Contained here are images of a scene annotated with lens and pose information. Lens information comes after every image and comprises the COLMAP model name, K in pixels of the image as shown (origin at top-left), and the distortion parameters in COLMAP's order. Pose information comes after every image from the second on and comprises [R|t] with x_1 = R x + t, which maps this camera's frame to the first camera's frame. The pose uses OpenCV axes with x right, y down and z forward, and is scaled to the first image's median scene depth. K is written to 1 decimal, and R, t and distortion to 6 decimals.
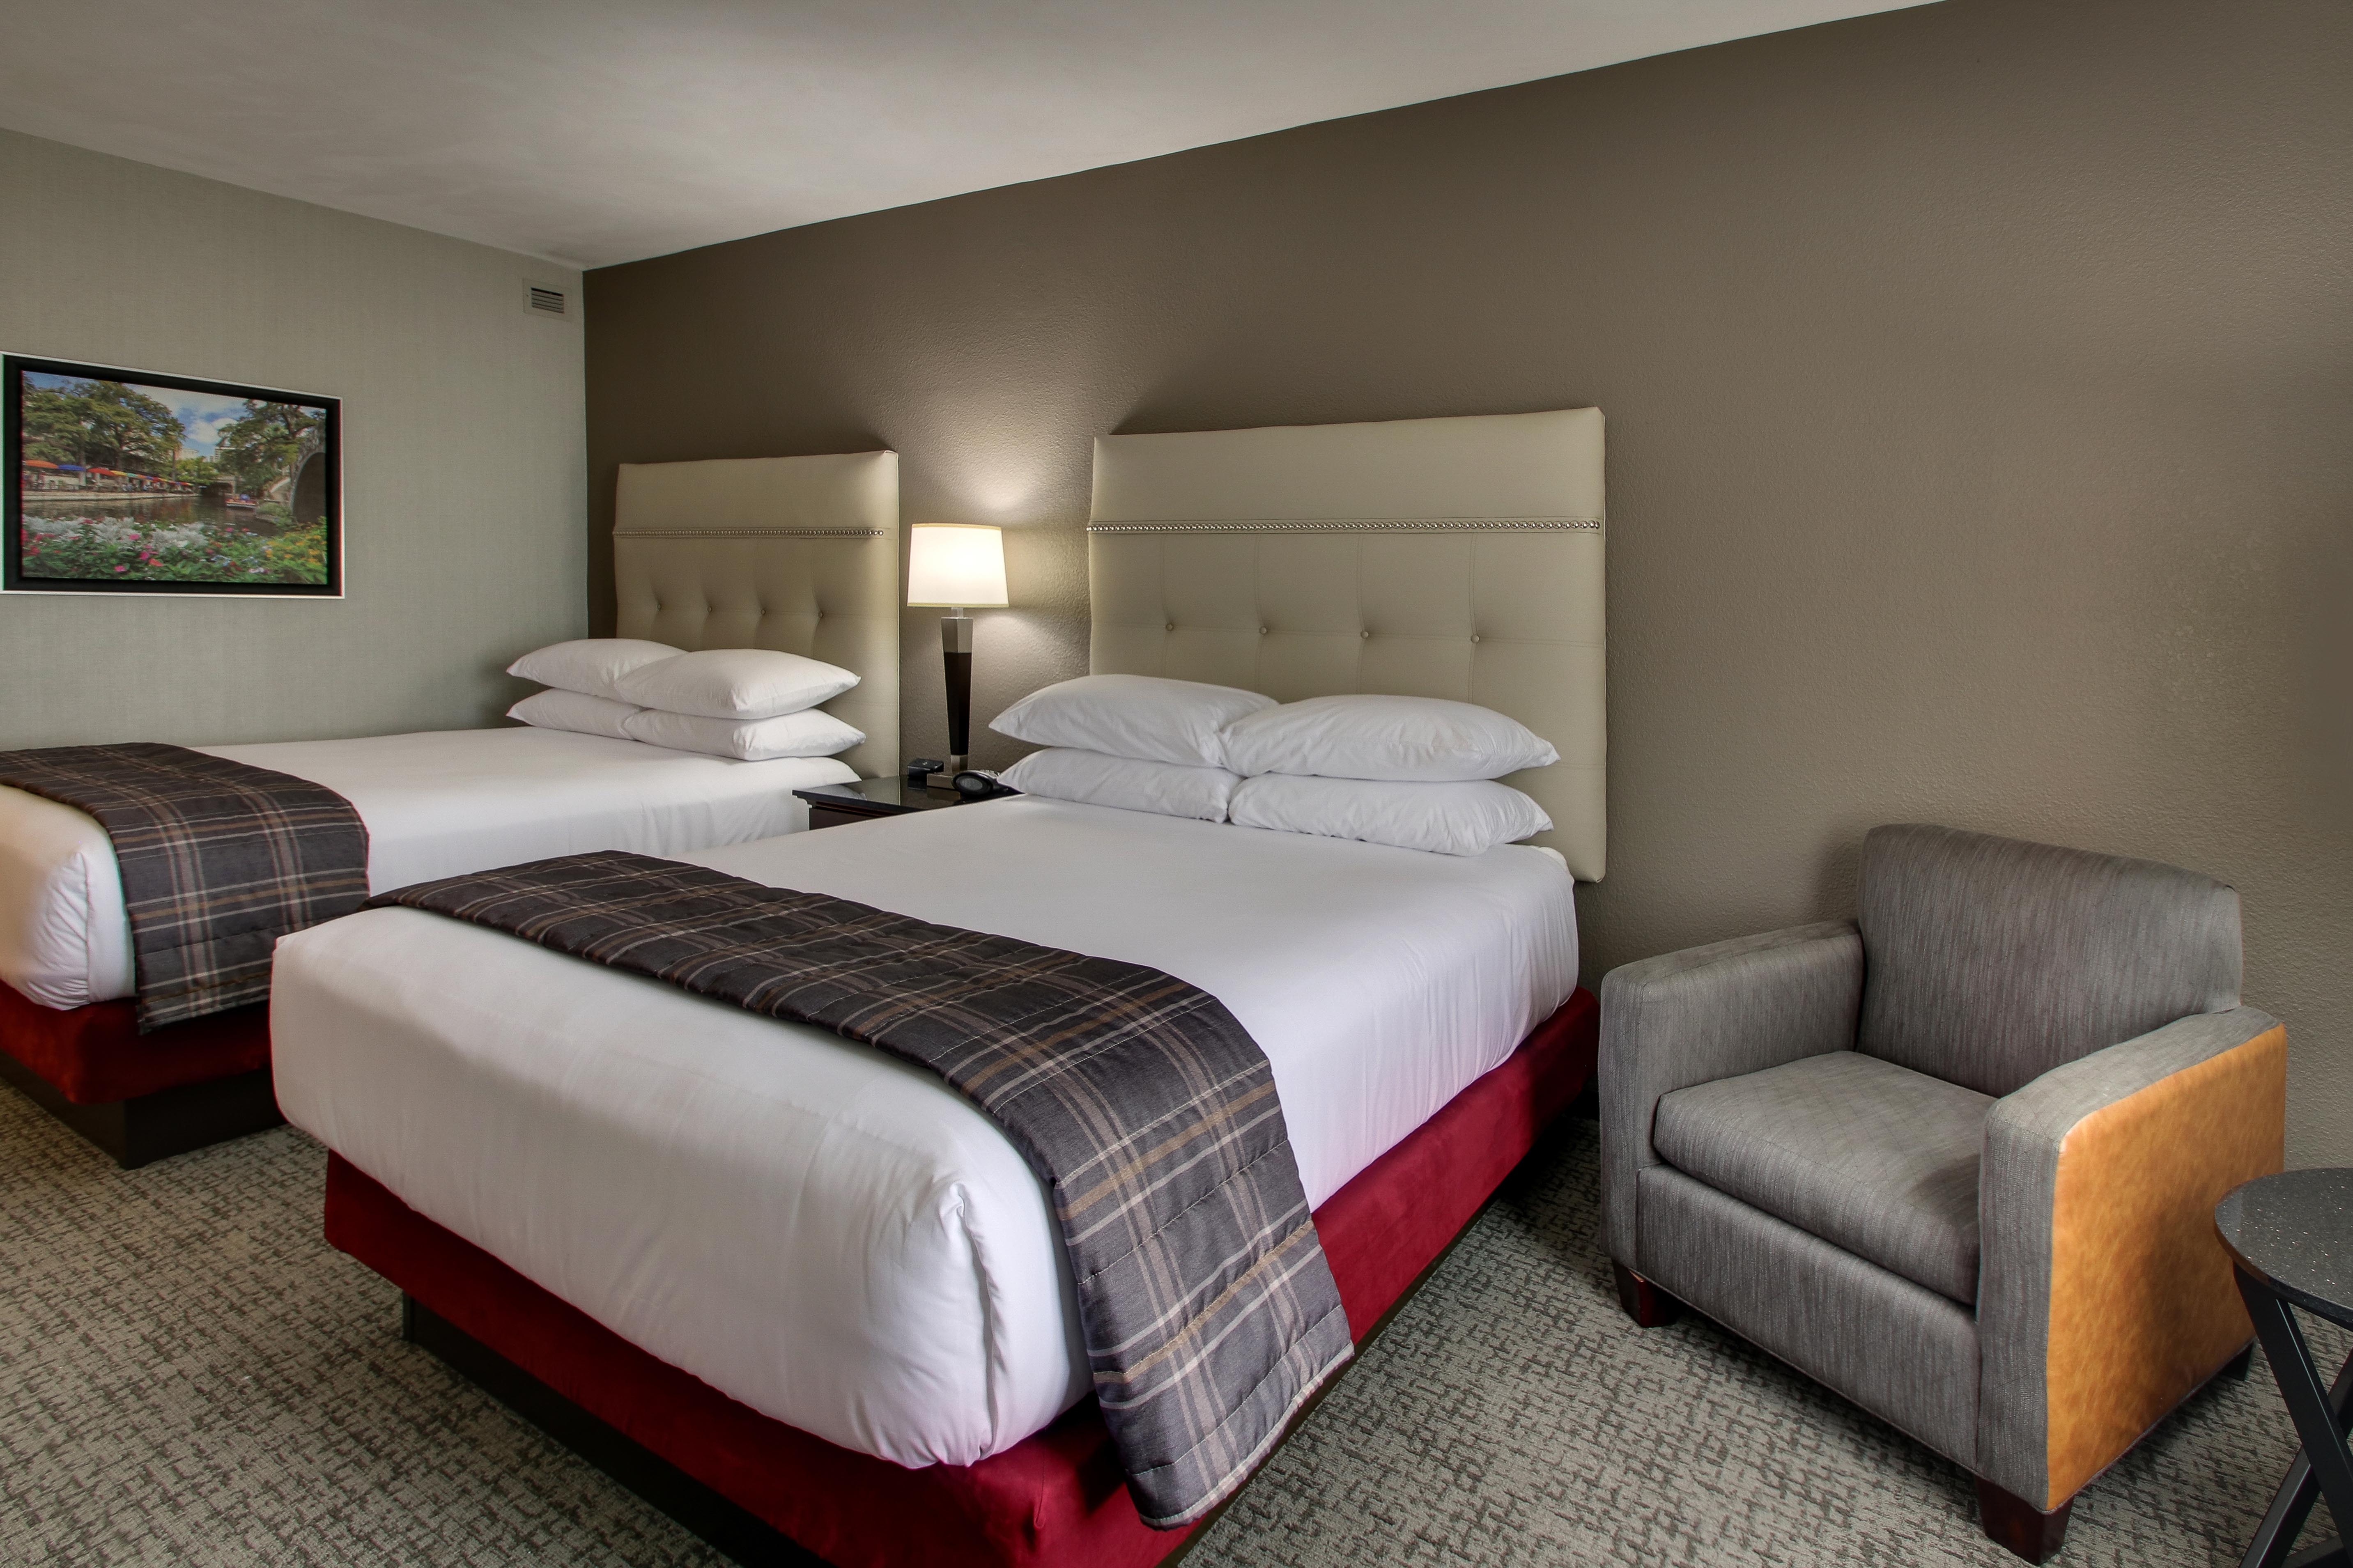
lens RADIAL K [[1180.9, 0, 1185.3], [0, 1180.9, 684.4], [0, 0, 1]] dist [0.002480, -0.009933]
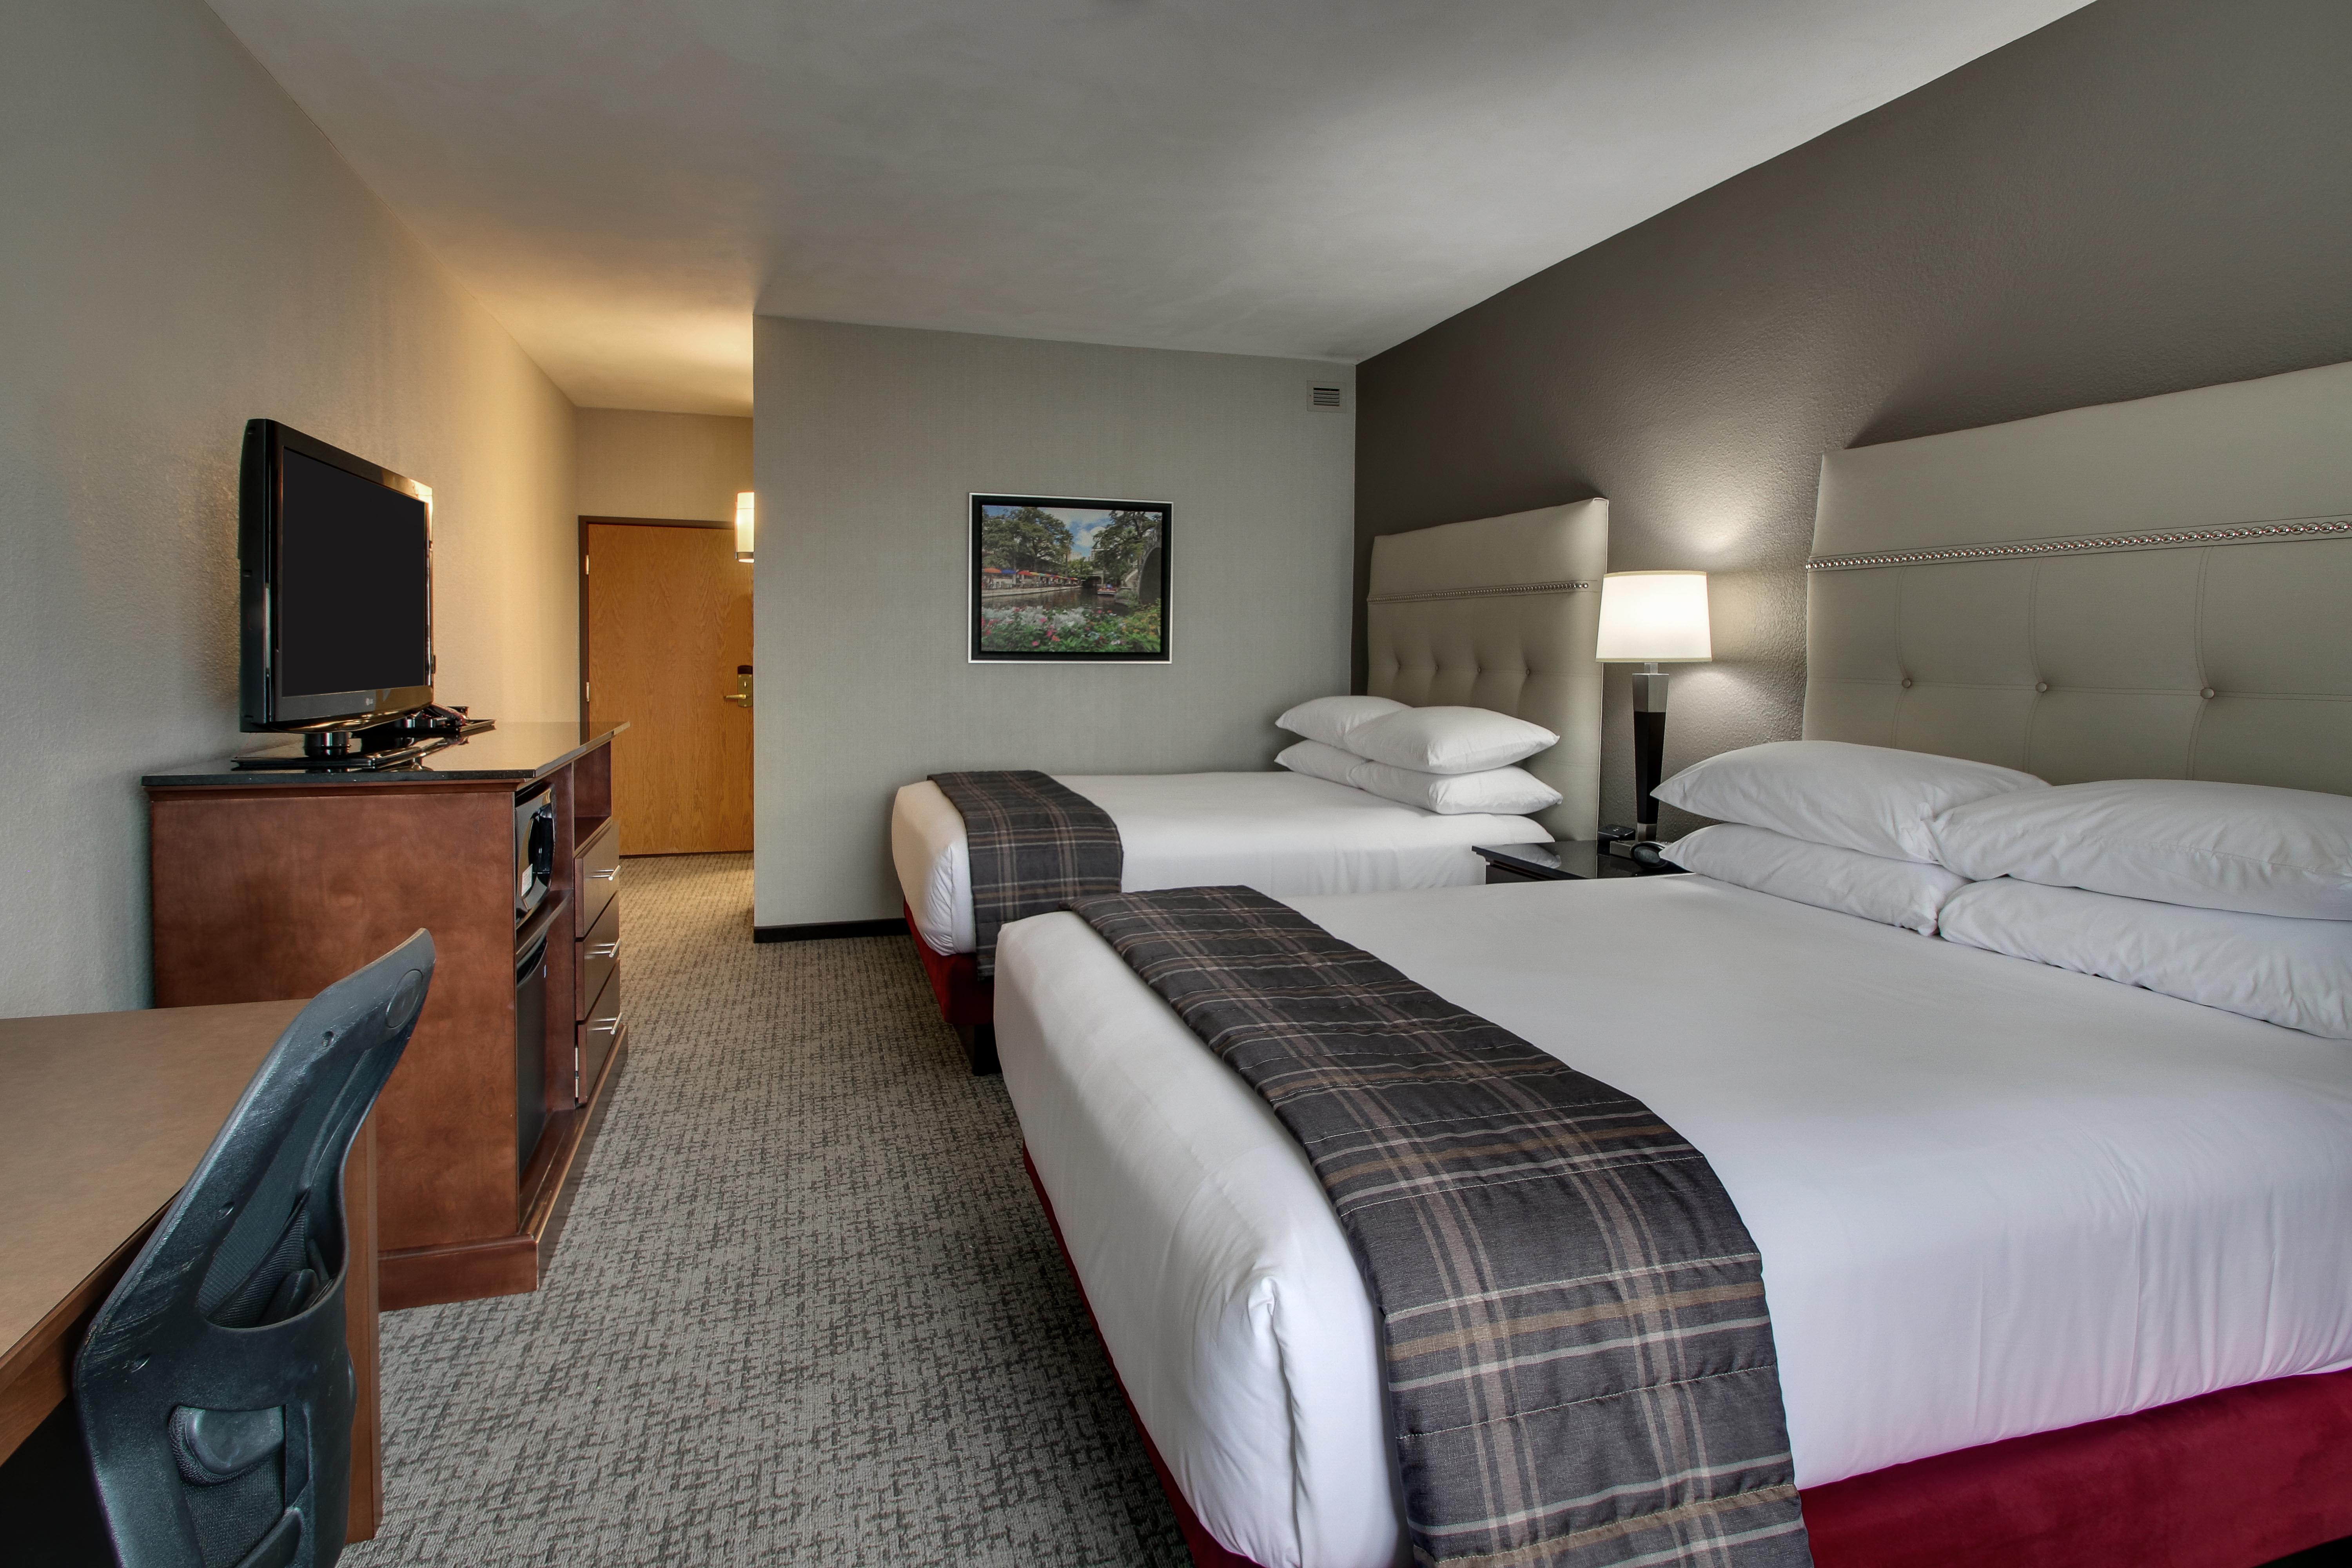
lens RADIAL K [[1143.3, 0, 1176.0], [0, 1143.3, 784.0], [0, 0, 1]] dist [-0.002068, 0.000165]
pose [[0.767249, 0.052475, -0.639199, 0.126378], [-0.028882, 0.998463, 0.047301, -0.003636], [0.640699, -0.017830, 0.767585, 0.109475]]
